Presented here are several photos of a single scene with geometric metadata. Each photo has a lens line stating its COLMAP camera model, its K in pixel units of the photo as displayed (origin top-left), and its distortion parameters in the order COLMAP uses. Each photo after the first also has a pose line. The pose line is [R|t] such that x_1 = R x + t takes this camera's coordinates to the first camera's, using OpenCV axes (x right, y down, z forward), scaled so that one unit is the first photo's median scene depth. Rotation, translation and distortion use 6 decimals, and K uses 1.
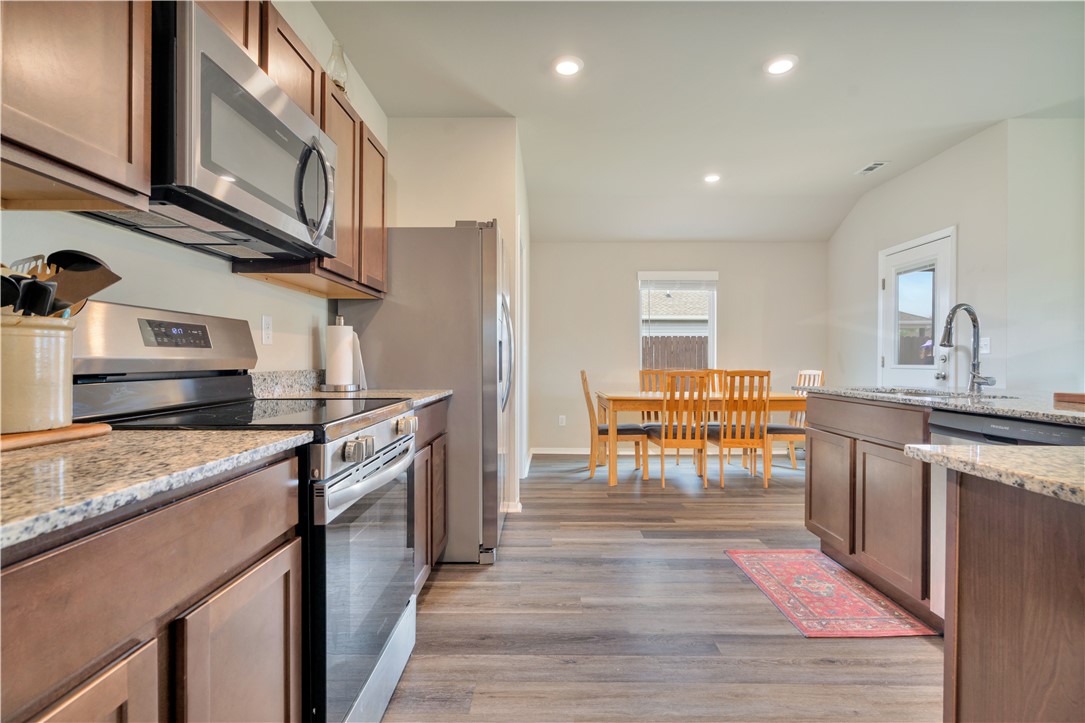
lens RADIAL K [[519.4, 0, 545.5], [0, 519.4, 355.2], [0, 0, 1]] dist [-0.000668, -0.000062]
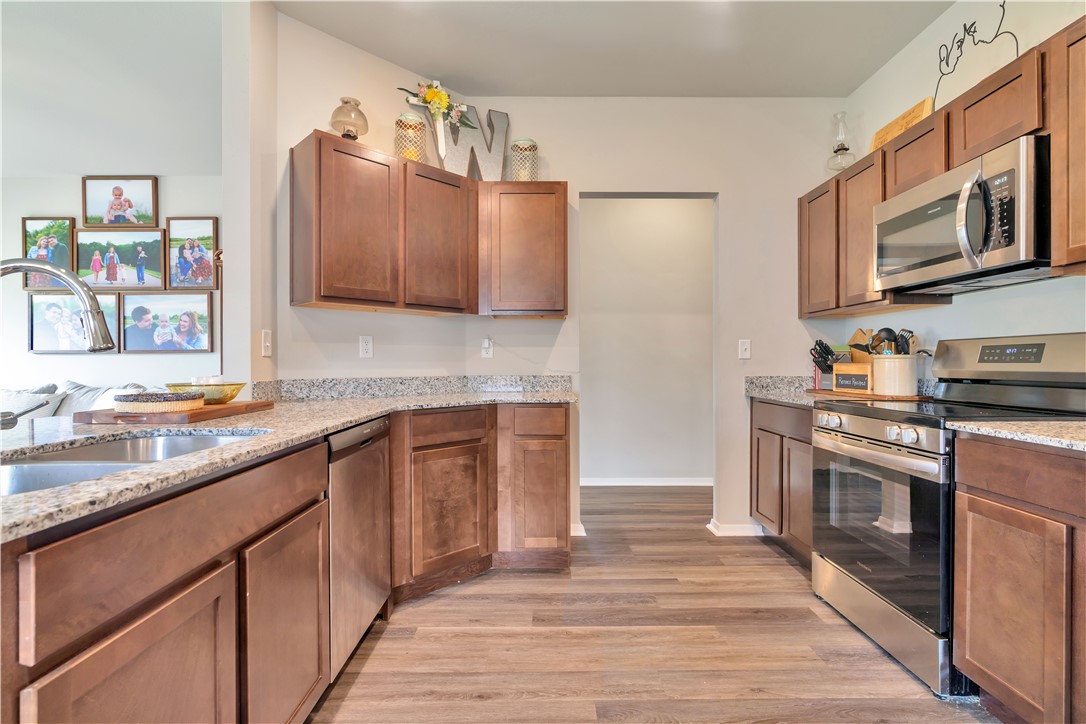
lens RADIAL K [[514.3, 0, 543.0], [0, 514.3, 362.0], [0, 0, 1]] dist [0.000432, 0.000013]
pose [[-0.999976, -0.000781, -0.006857, 0.408633], [-0.000715, 0.999955, -0.009499, -0.003418], [0.006864, -0.009494, -0.999931, 1.776783]]
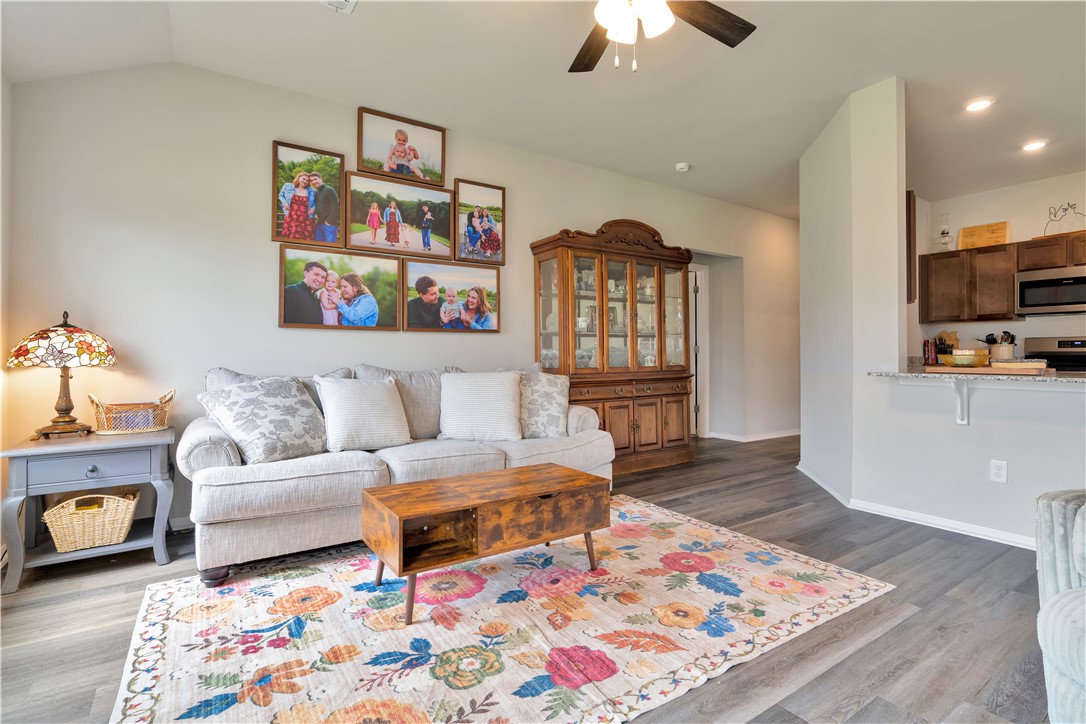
lens RADIAL K [[519.3, 0, 556.6], [0, 519.3, 356.2], [0, 0, 1]] dist [-0.014980, 0.000047]
pose [[-0.825204, -0.004758, -0.564815, 2.909394], [0.000715, 0.999955, -0.009467, 0.049359], [0.564835, -0.008216, -0.825163, 1.369331]]
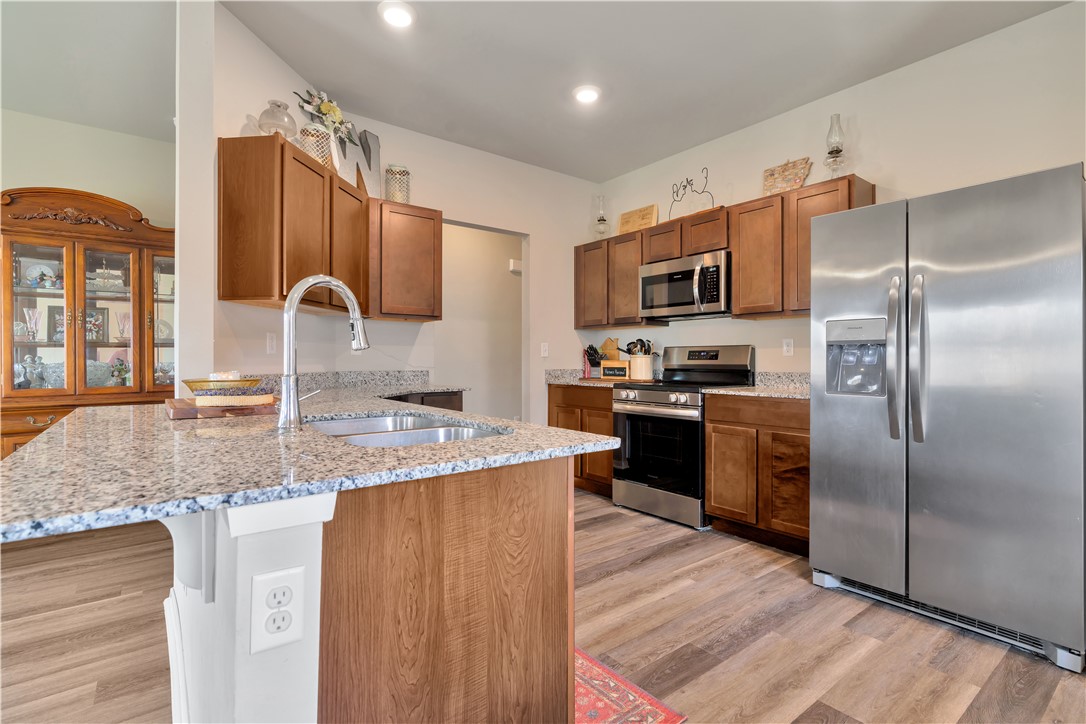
lens RADIAL K [[519.8, 0, 546.0], [0, 519.8, 355.7], [0, 0, 1]] dist [-0.000668, -0.000062]
pose [[-0.789500, -0.007128, -0.613710, 1.166874], [0.003382, 0.999867, -0.015963, 0.001466], [0.613742, -0.014678, -0.789370, 1.959448]]
